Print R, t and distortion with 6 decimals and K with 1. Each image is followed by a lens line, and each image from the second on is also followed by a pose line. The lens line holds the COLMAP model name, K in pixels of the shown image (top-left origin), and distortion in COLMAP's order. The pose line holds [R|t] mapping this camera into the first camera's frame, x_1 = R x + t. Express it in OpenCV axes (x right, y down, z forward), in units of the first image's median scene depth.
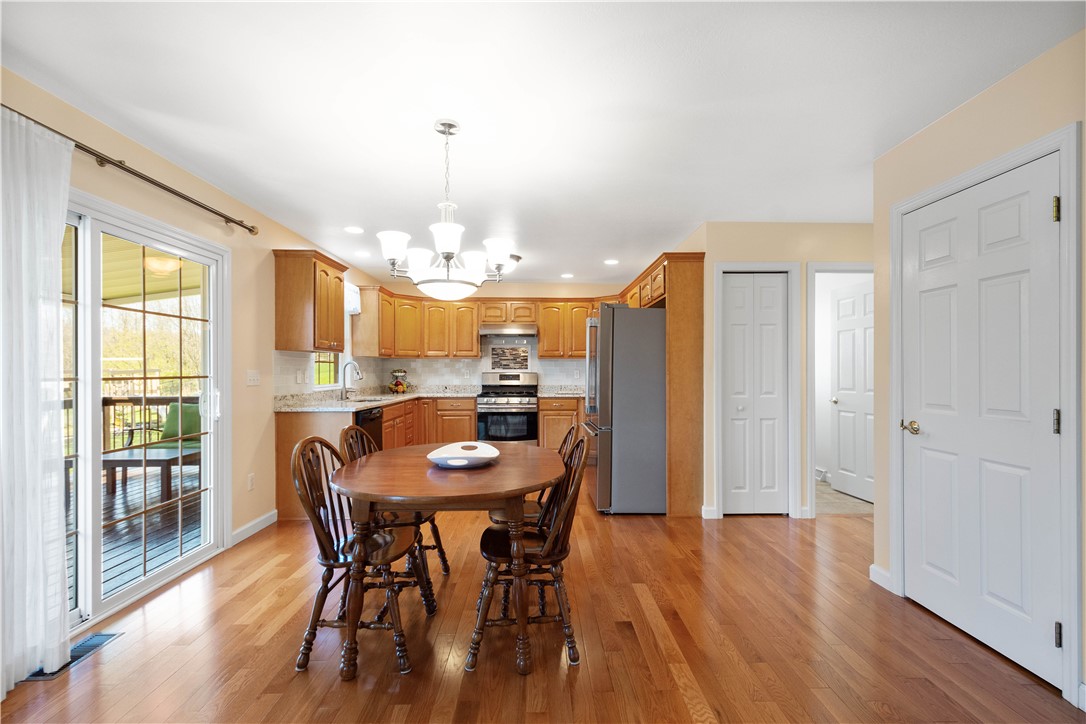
lens RADIAL K [[481.3, 0, 543.3], [0, 481.3, 372.9], [0, 0, 1]] dist [0.003884, 0.000140]
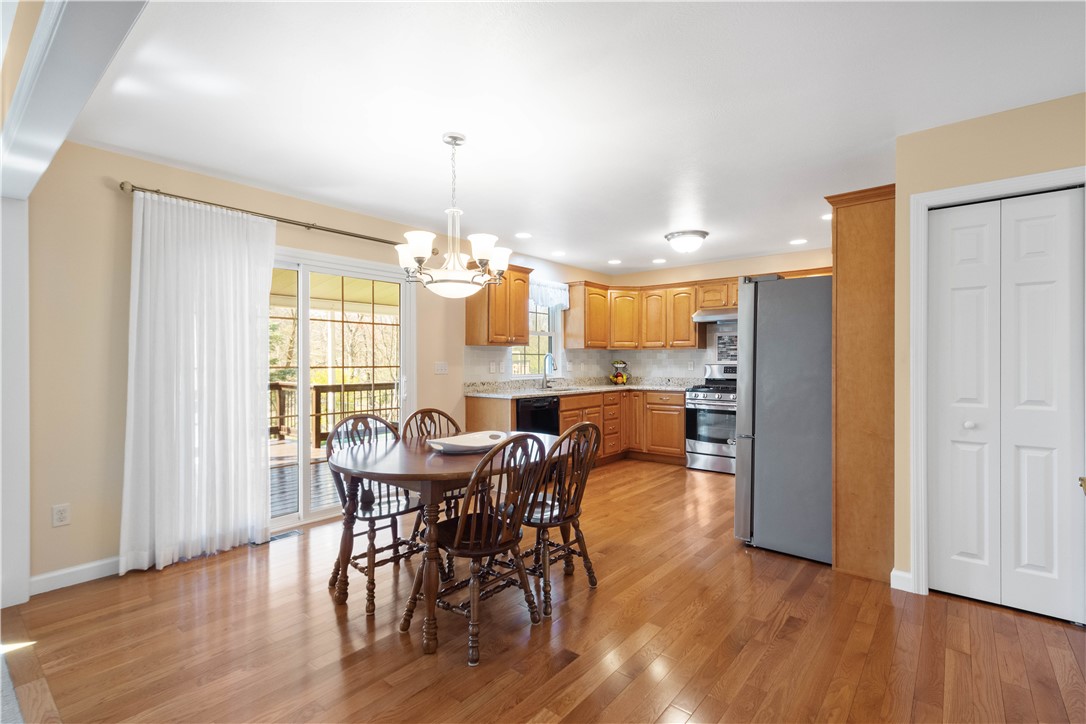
lens RADIAL K [[500.5, 0, 540.3], [0, 500.5, 364.0], [0, 0, 1]] dist [0.001245, 0.000719]
pose [[0.755467, 0.004156, -0.655174, 0.298219], [-0.004077, 0.999990, 0.001642, -0.002033], [0.655174, 0.001431, 0.755476, 0.117227]]
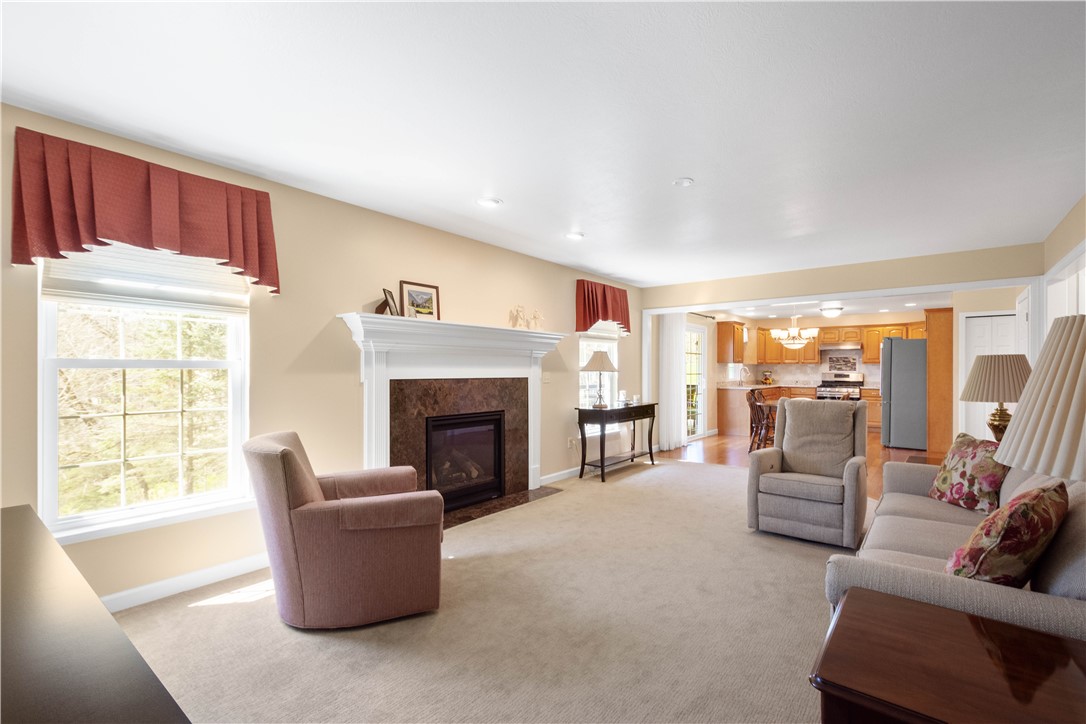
lens RADIAL K [[481.3, 0, 543.3], [0, 481.3, 372.9], [0, 0, 1]] dist [0.003884, 0.000140]
pose [[0.767435, 0.006543, -0.641094, 0.226015], [-0.005731, 0.999978, 0.003346, -0.000526], [0.641102, 0.001107, 0.767455, -0.987449]]
